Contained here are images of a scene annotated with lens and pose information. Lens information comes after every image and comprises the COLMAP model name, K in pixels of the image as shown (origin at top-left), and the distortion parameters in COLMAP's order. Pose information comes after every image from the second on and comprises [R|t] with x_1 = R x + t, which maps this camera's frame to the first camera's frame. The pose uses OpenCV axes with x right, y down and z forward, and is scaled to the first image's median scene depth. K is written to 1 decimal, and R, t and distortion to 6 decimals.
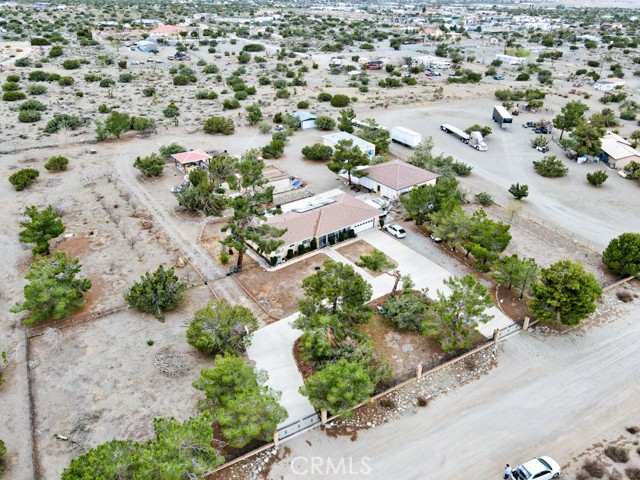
lens RADIAL K [[470.1, 0, 320.0], [0, 470.1, 240.0], [0, 0, 1]] dist [0.009466, 0.005362]
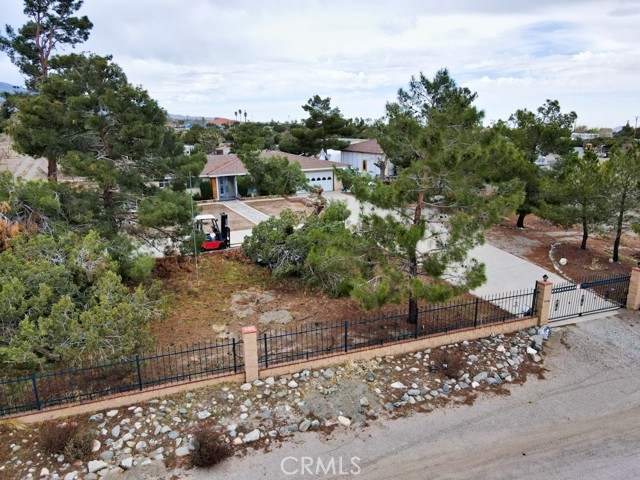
lens RADIAL K [[470.1, 0, 320.0], [0, 470.1, 240.0], [0, 0, 1]] dist [0.009466, 0.005362]
pose [[0.987772, 0.021250, -0.154451, 0.169790], [-0.063147, 0.960300, -0.271729, 0.165624], [0.142545, 0.278159, 0.949899, 0.407963]]
